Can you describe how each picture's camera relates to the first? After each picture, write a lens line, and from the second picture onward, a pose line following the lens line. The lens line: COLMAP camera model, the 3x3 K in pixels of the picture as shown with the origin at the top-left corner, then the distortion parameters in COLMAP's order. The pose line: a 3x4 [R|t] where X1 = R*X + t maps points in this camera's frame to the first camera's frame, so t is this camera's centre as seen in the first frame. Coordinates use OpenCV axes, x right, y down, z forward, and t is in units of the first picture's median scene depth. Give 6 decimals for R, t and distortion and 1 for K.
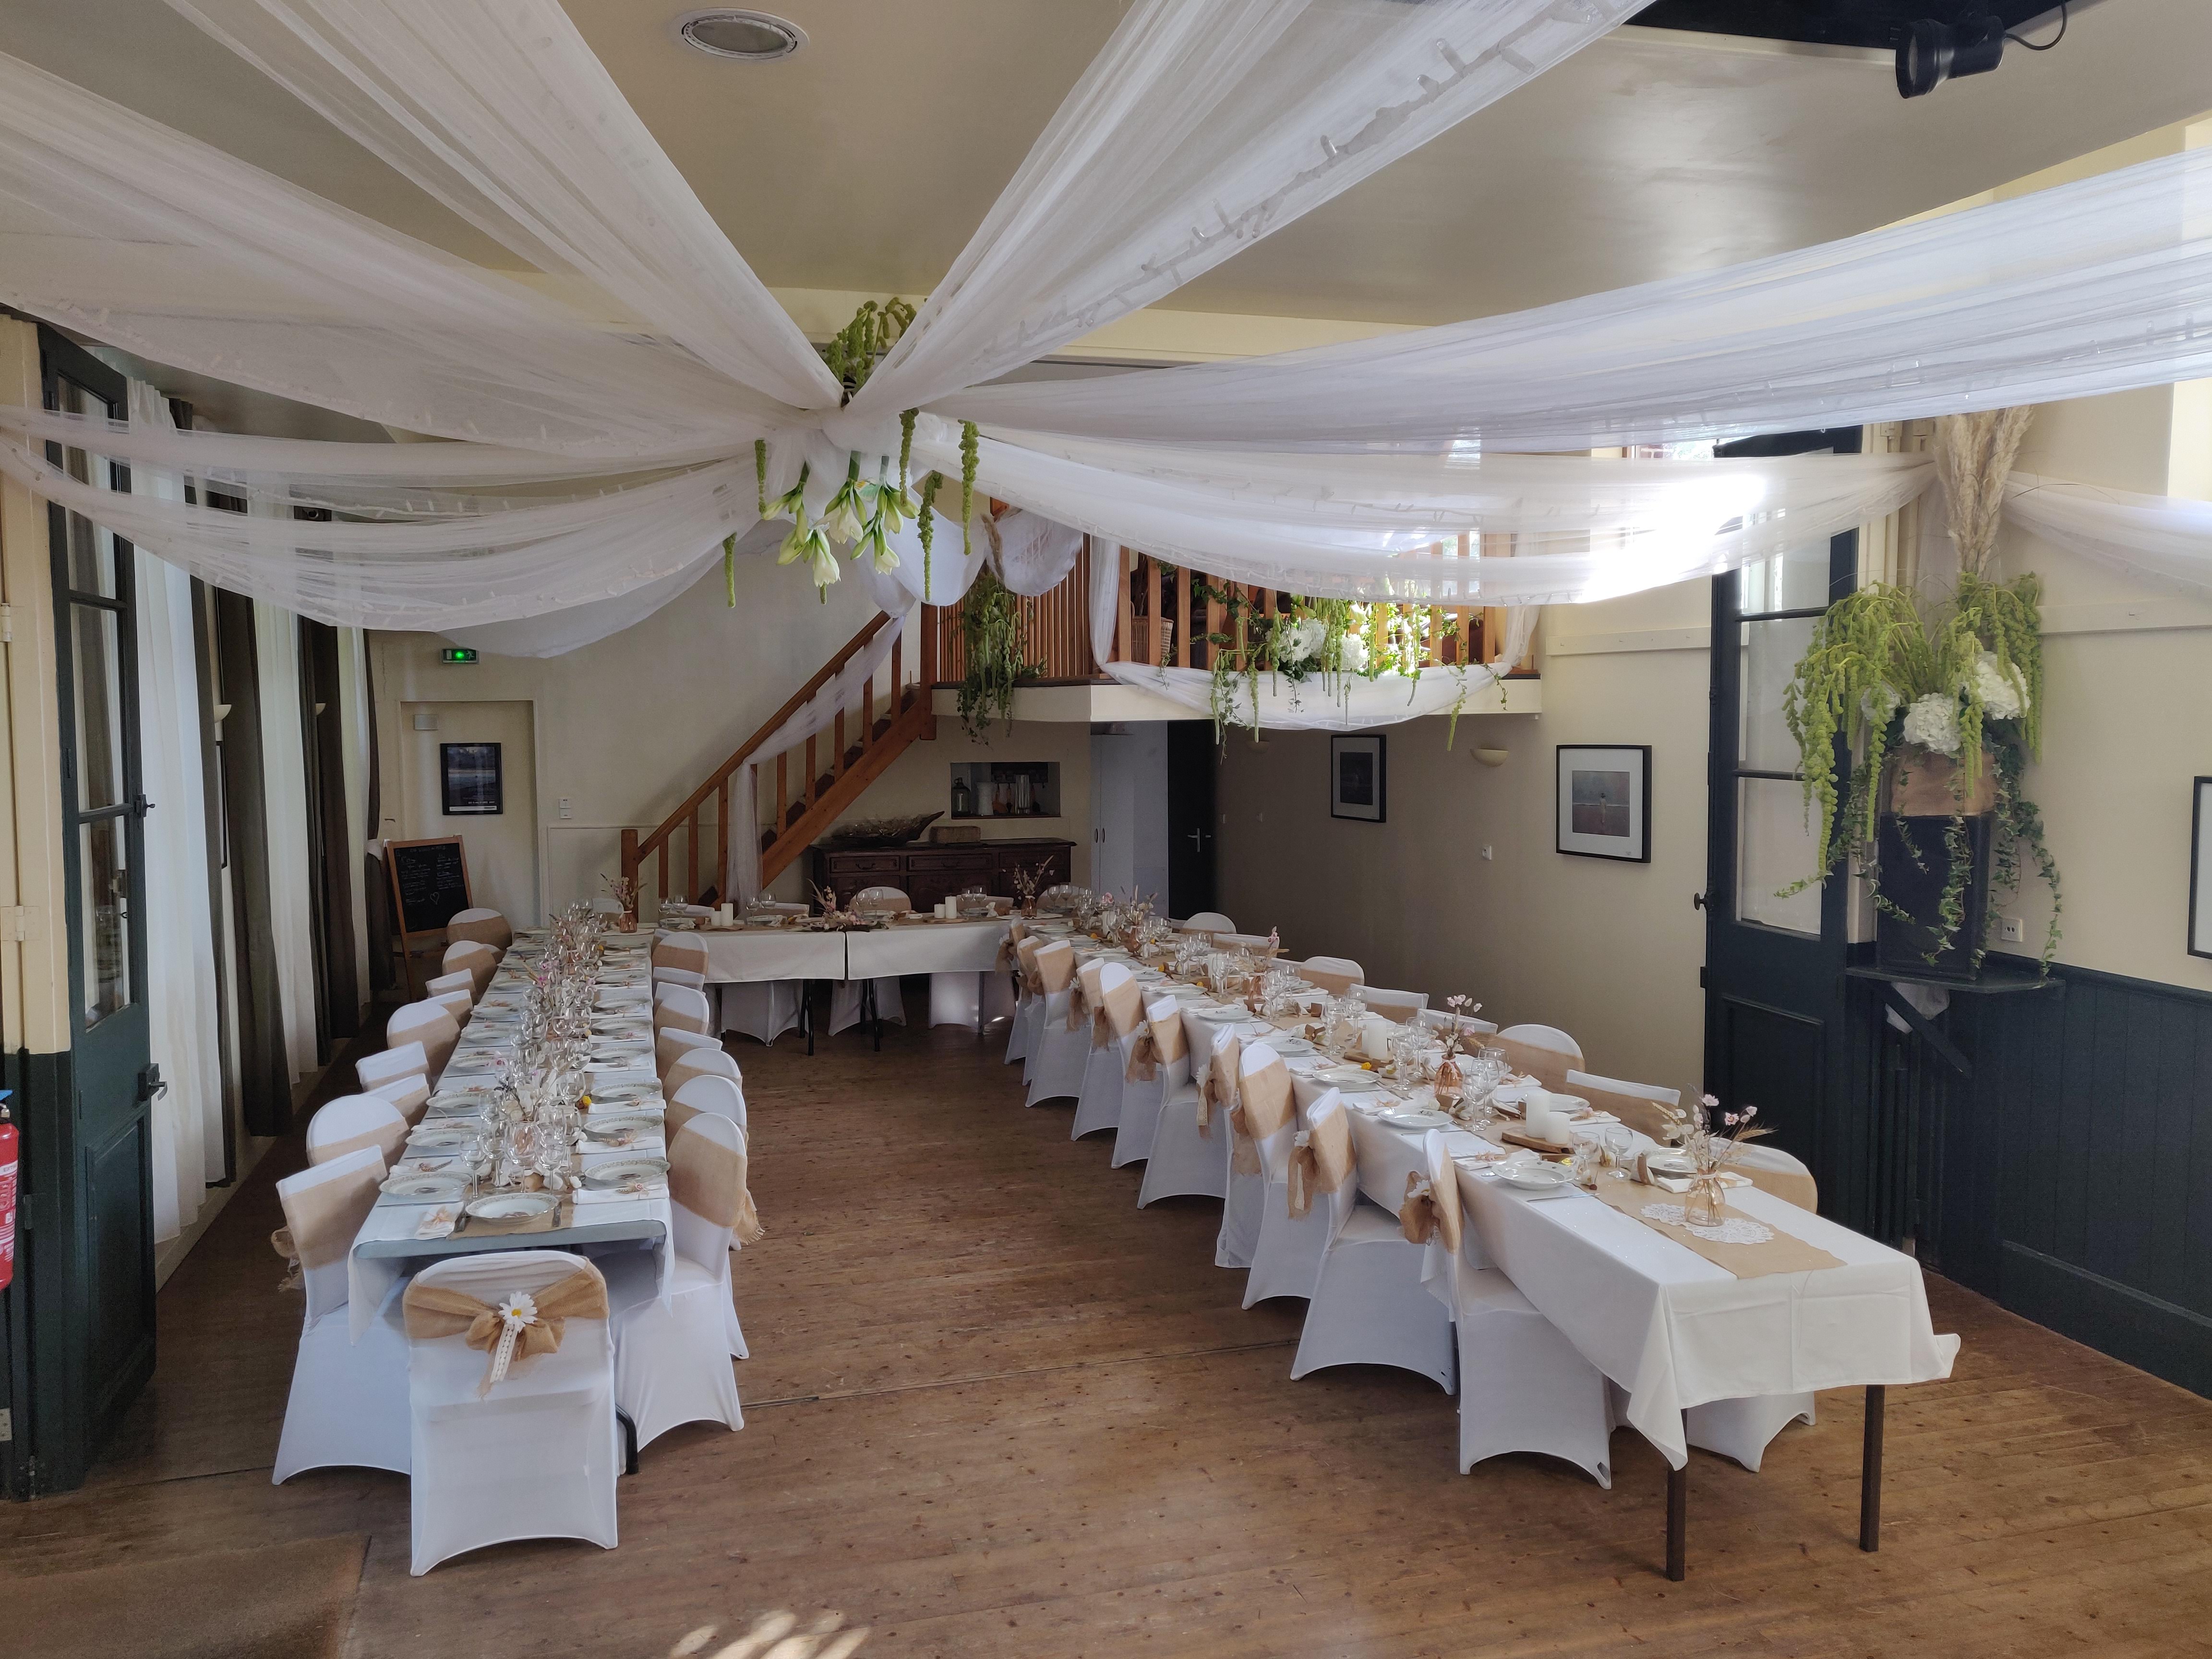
lens RADIAL K [[1703.4, 0, 1101.7], [0, 1703.4, 871.4], [0, 0, 1]] dist [0.052927, -0.005293]
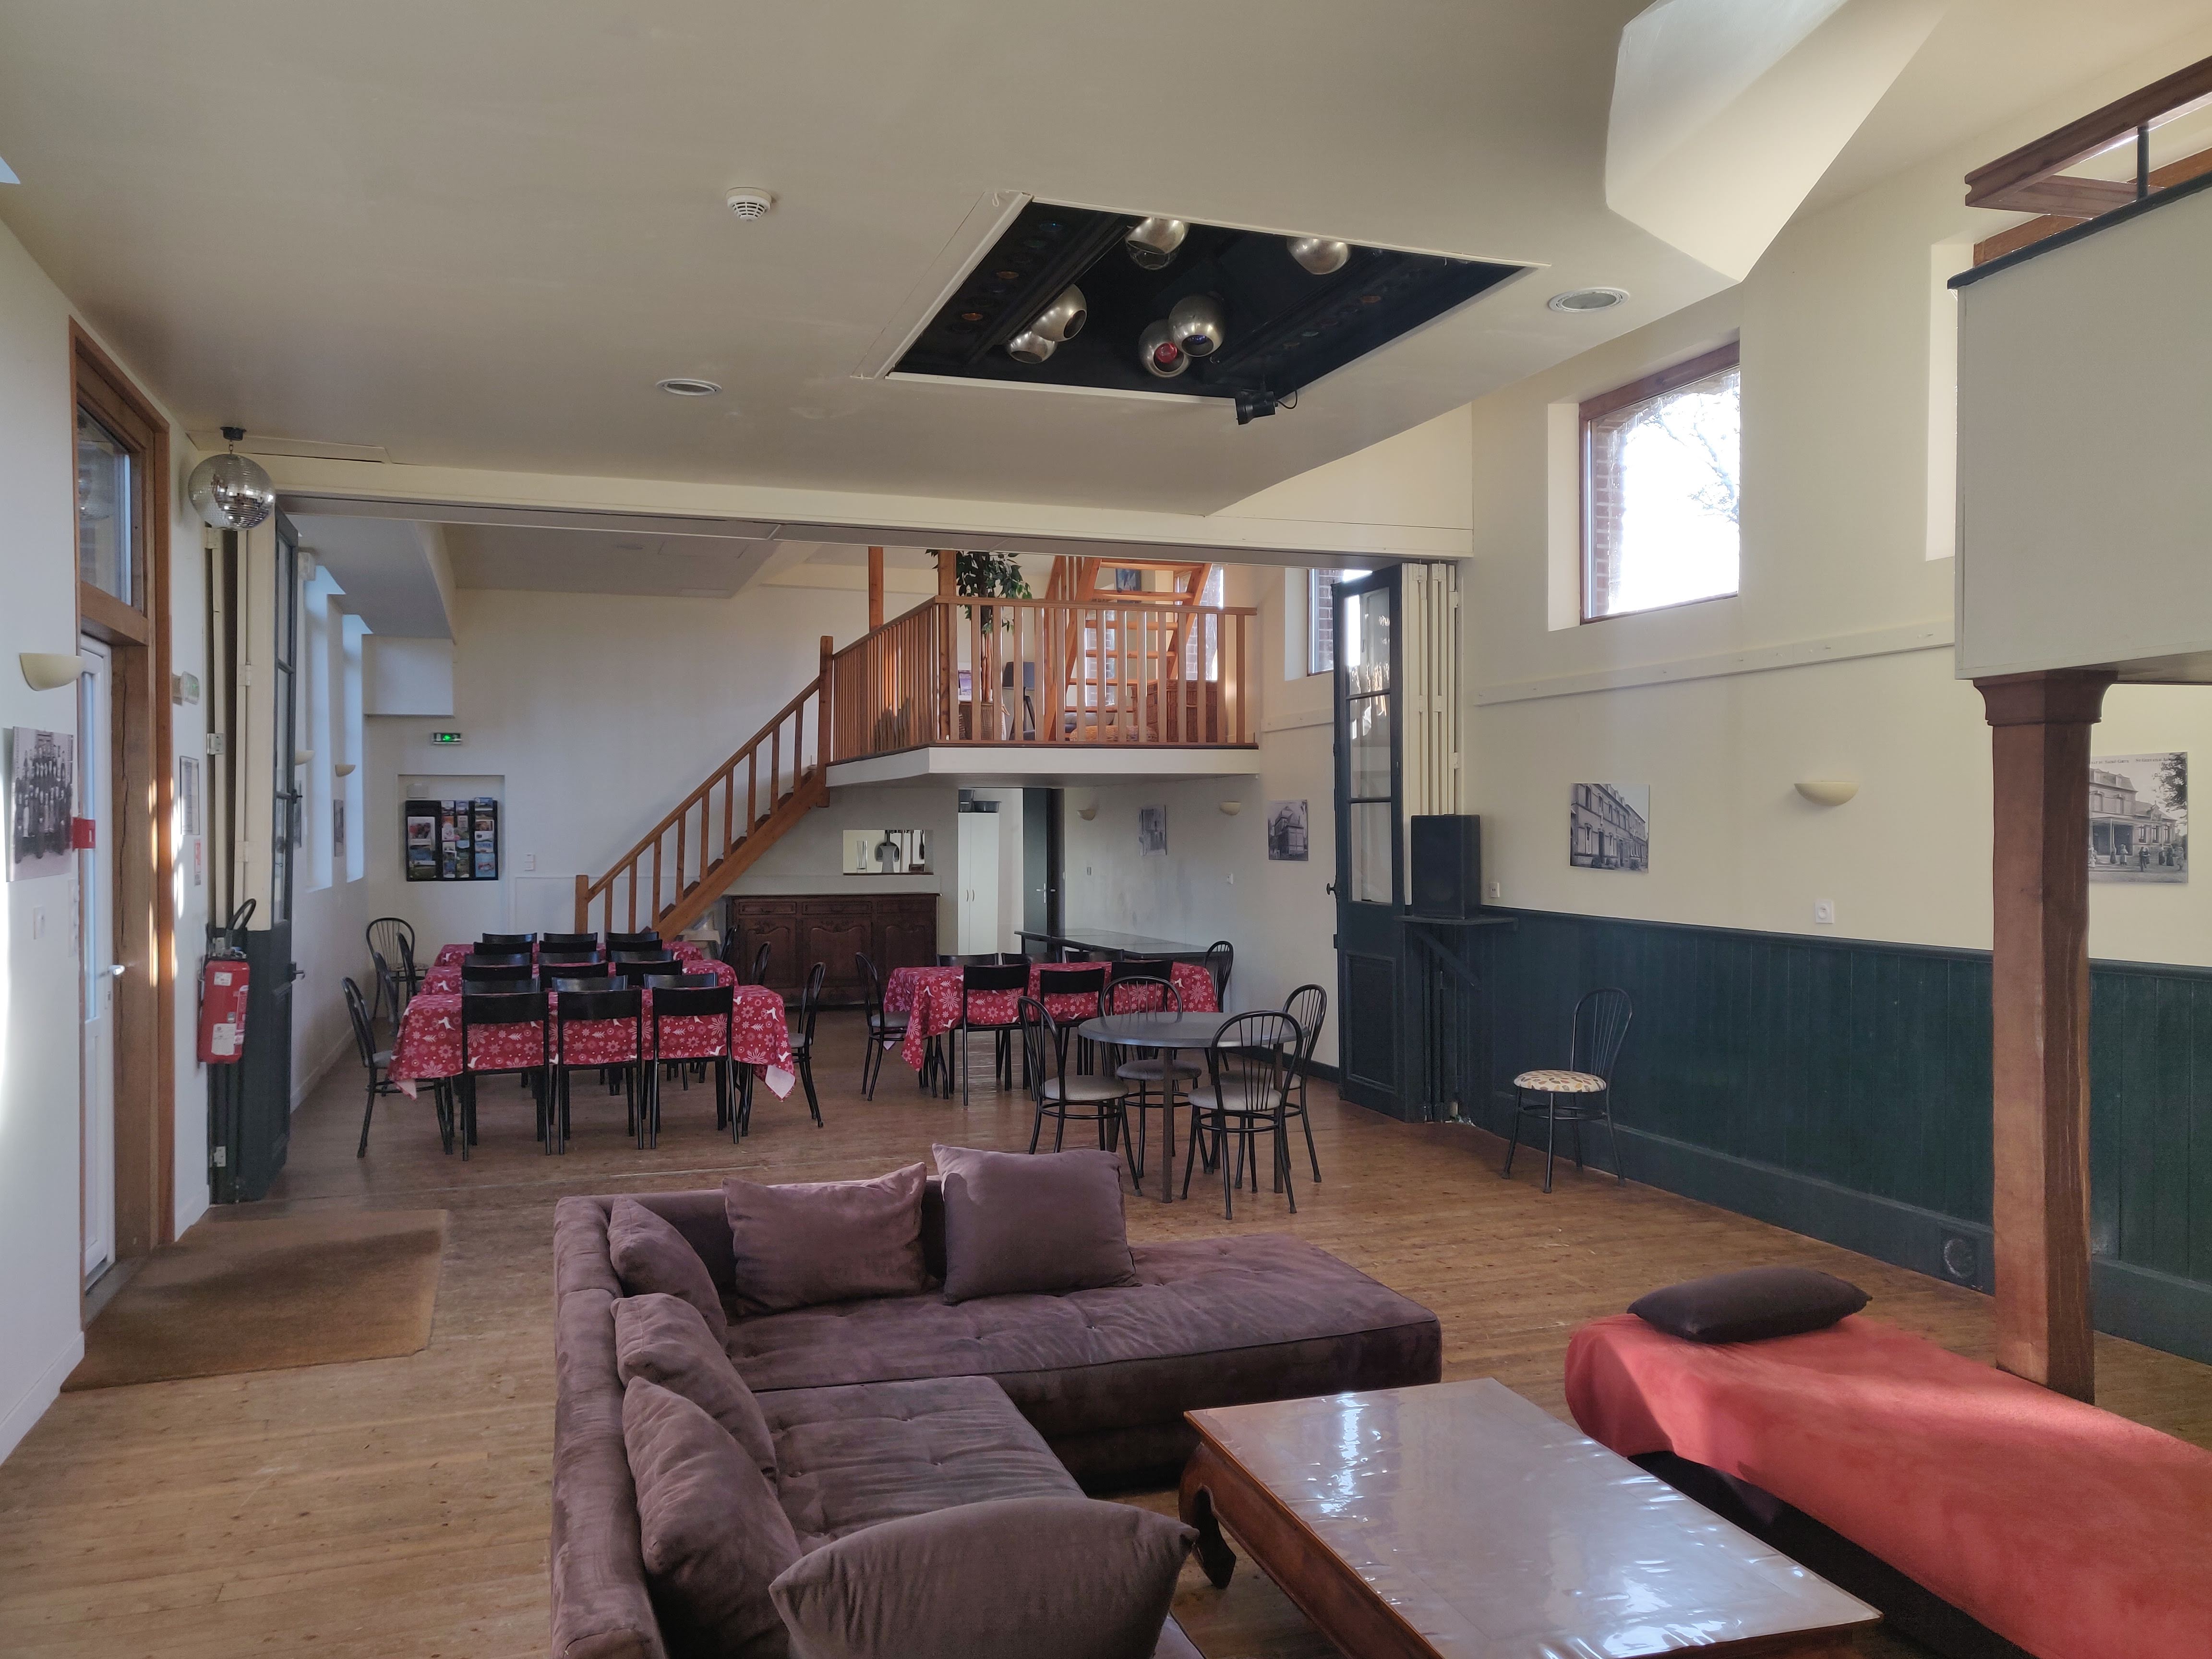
lens RADIAL K [[1703.4, 0, 1101.7], [0, 1703.4, 871.4], [0, 0, 1]] dist [0.052927, -0.005293]
pose [[0.998990, 0.005818, 0.044556, 0.084070], [-0.002200, 0.996726, -0.080821, 0.120724], [-0.044880, 0.080641, 0.995732, -0.455465]]
